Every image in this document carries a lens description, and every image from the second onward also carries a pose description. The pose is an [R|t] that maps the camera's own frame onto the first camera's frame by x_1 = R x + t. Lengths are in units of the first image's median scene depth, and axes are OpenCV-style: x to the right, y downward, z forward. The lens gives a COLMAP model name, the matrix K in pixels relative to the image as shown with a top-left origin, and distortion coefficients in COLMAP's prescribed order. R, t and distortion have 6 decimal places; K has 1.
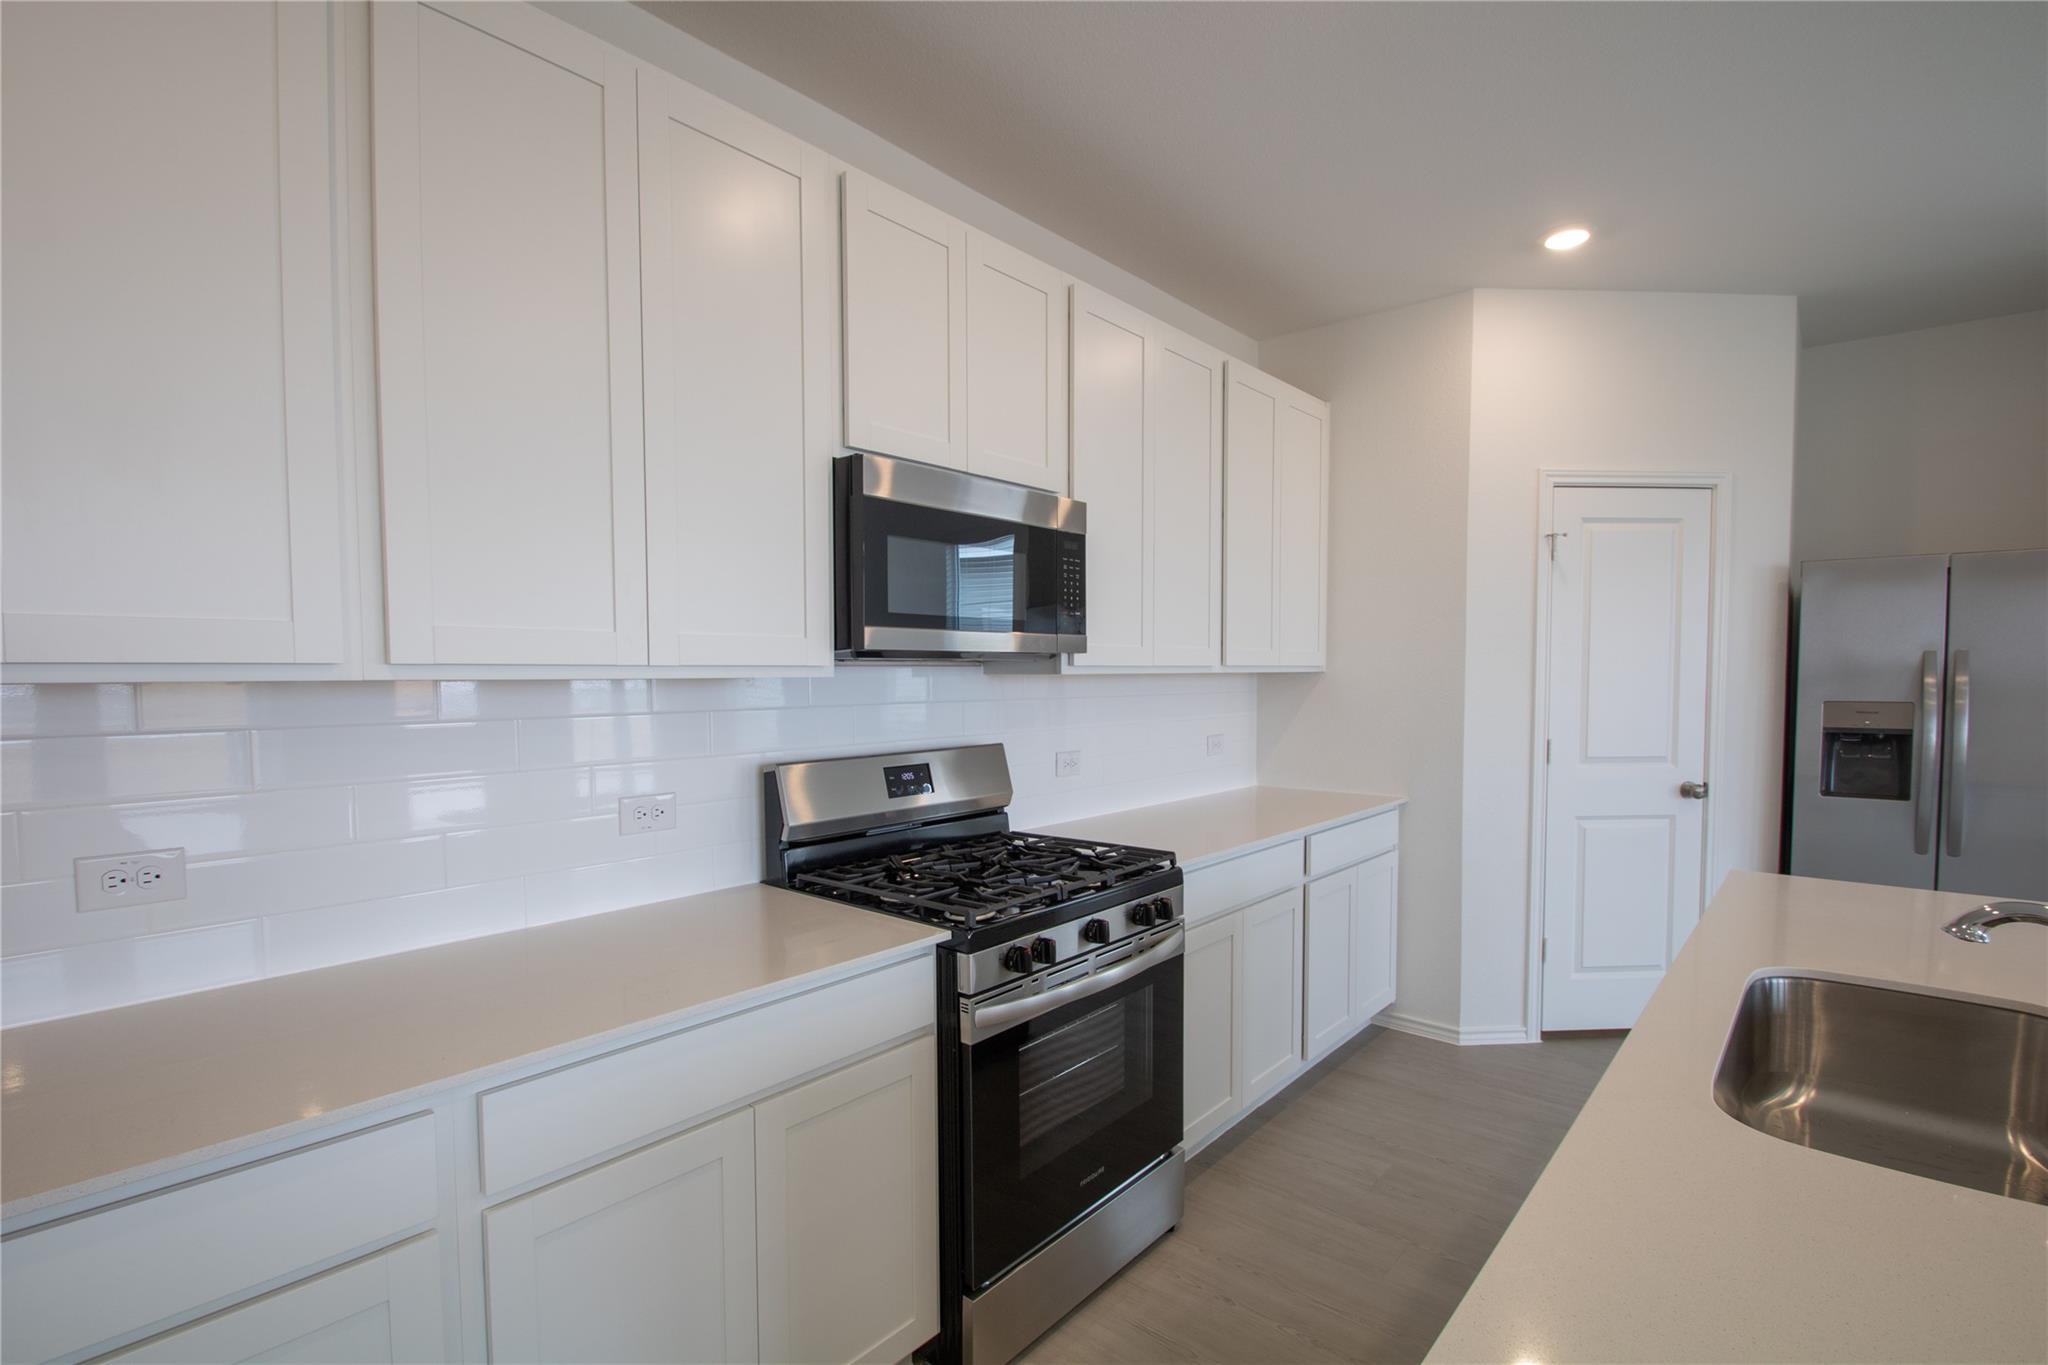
lens RADIAL K [[954.7, 0, 1015.8], [0, 954.7, 709.7], [0, 0, 1]] dist [0.001040, -0.000267]
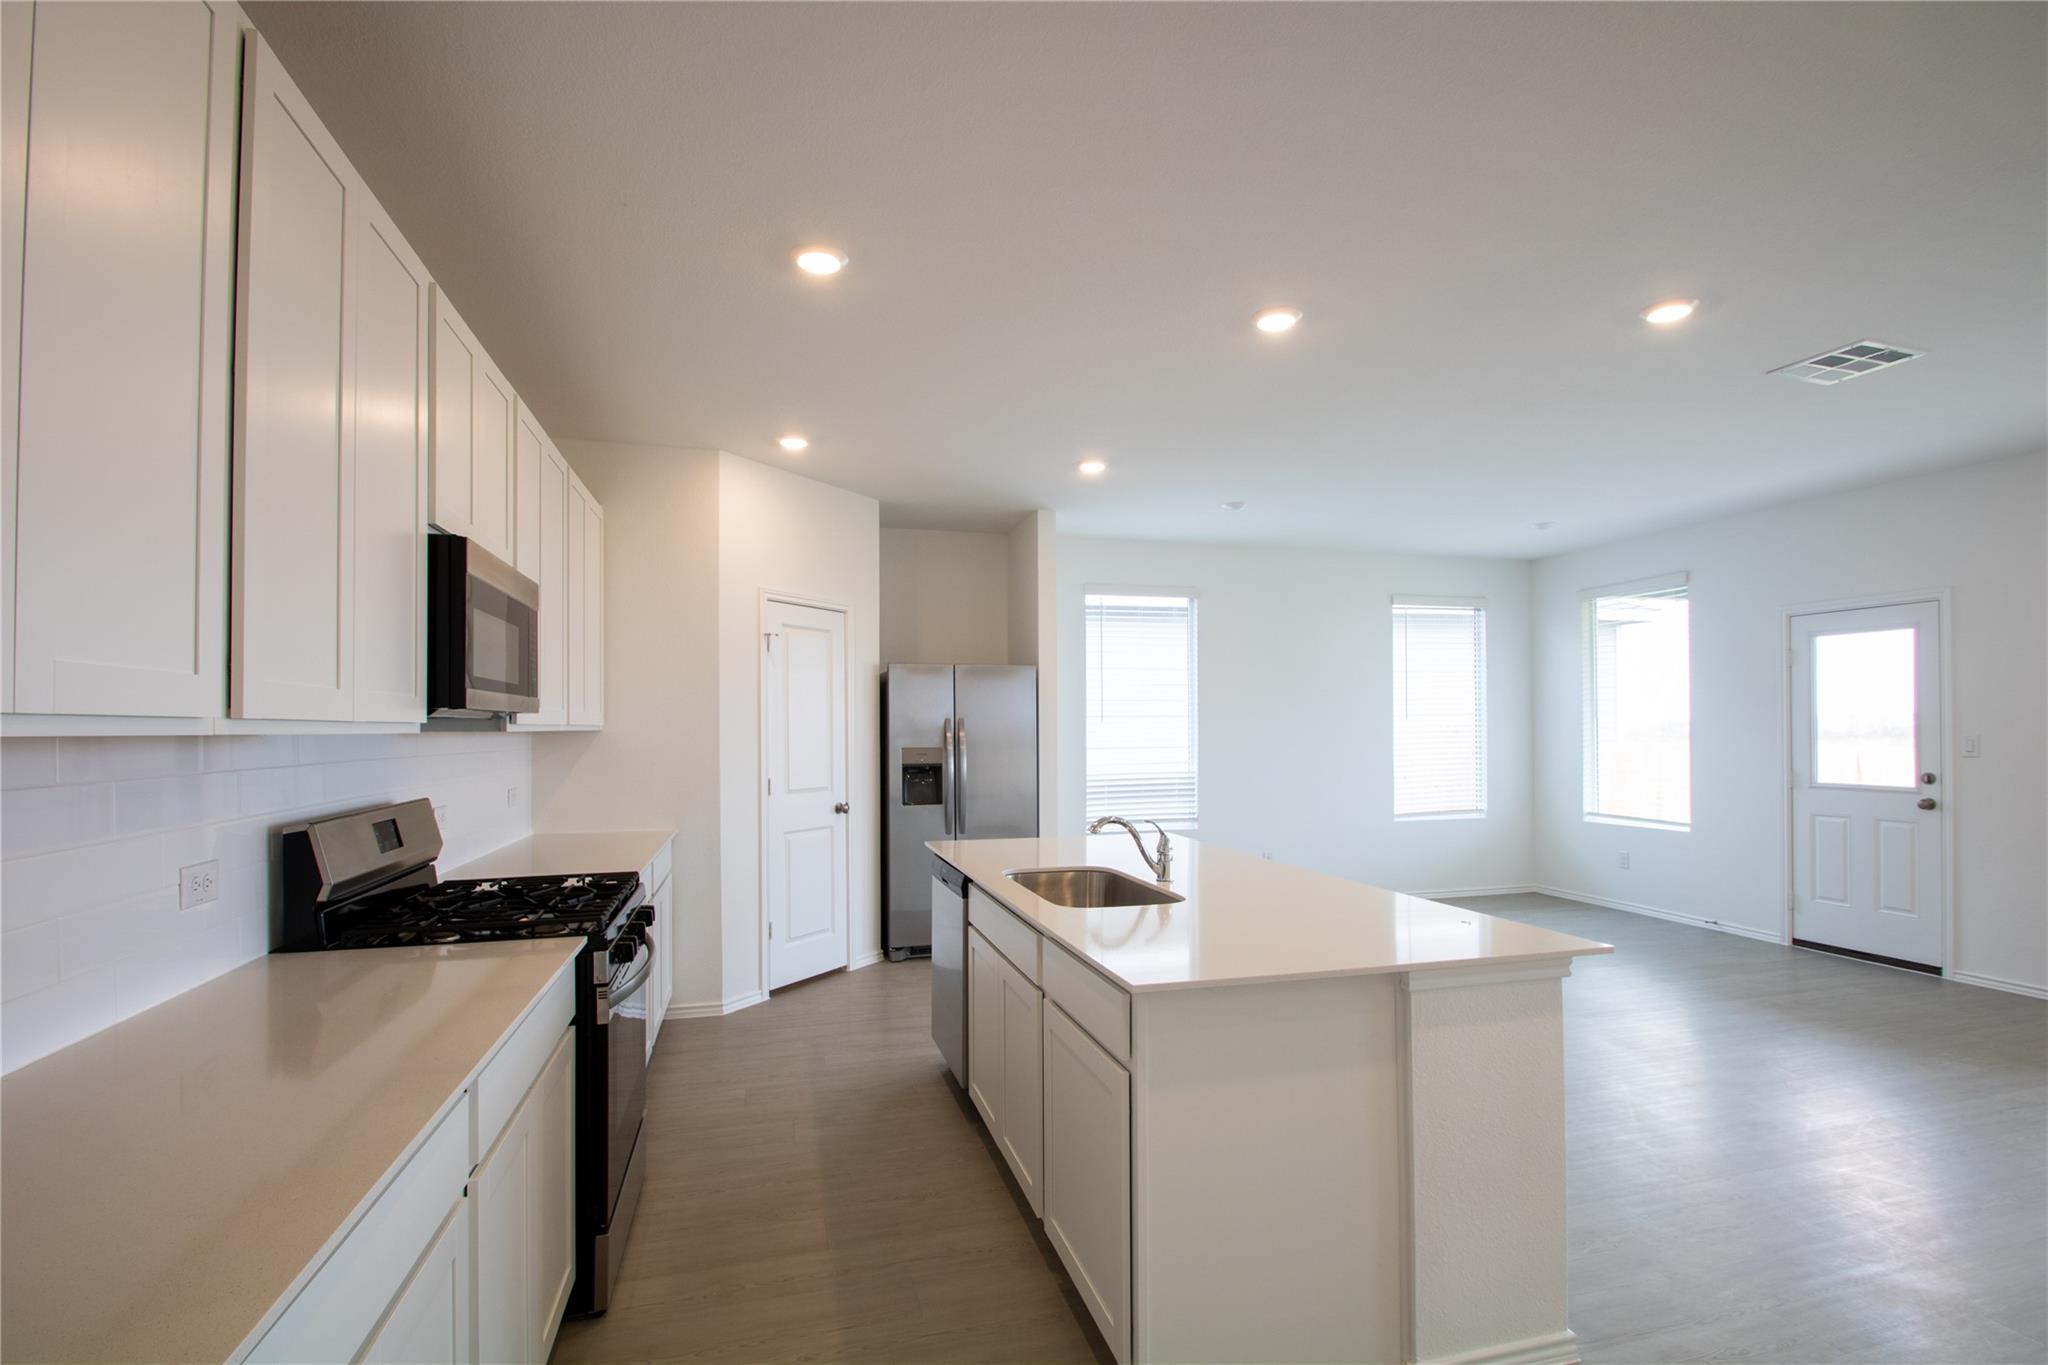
lens RADIAL K [[982.5, 0, 1024.0], [0, 982.5, 682.5], [0, 0, 1]] dist [-0.002882, -0.000522]
pose [[0.545346, 0.042121, 0.837152, -0.486269], [0.033374, 0.996854, -0.071897, 0.007117], [-0.837546, 0.067148, 0.542224, -0.114634]]
